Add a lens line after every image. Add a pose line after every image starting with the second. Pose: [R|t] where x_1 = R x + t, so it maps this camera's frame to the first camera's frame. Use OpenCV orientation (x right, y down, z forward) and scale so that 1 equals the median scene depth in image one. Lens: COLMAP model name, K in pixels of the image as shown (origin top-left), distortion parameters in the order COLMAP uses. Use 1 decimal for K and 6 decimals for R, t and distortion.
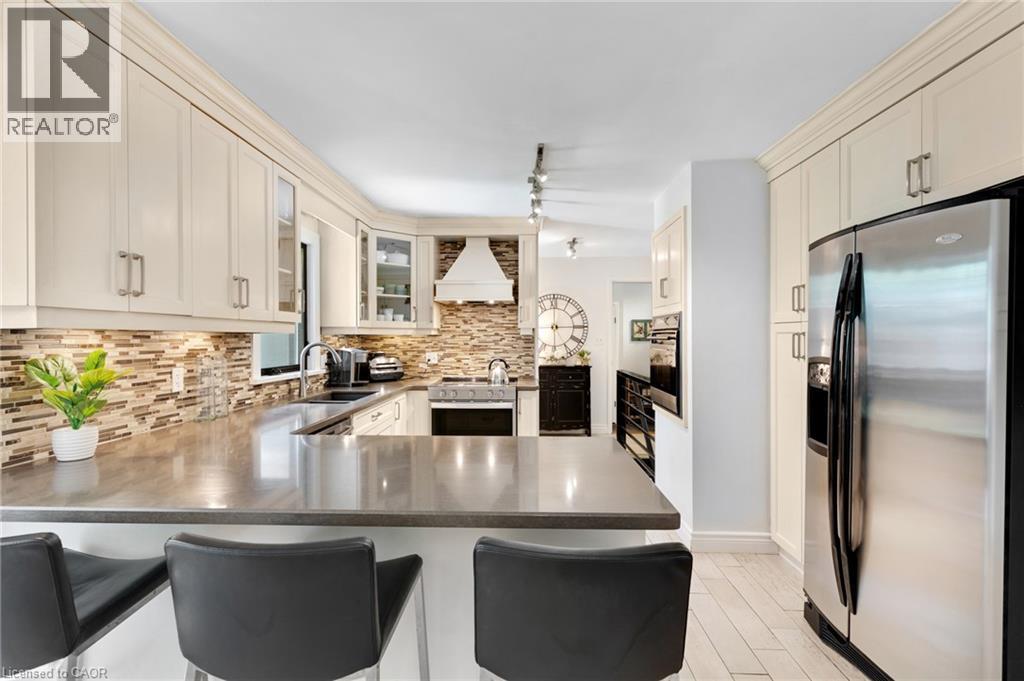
lens RADIAL K [[486.9, 0, 512.3], [0, 486.9, 335.3], [0, 0, 1]] dist [0.007712, -0.002256]
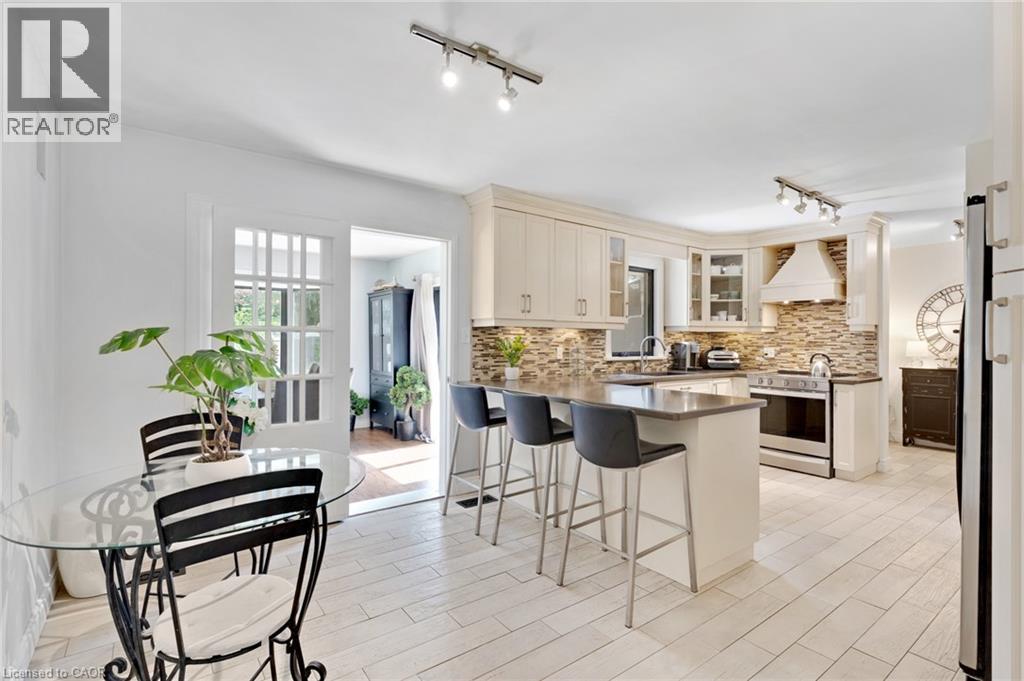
lens RADIAL K [[486.9, 0, 511.6], [0, 486.9, 338.7], [0, 0, 1]] dist [0.007712, -0.002256]
pose [[0.622833, 0.004275, -0.782344, 0.400452], [-0.003881, 0.999990, 0.002375, 0.015950], [0.782346, 0.001557, 0.622843, -0.205514]]
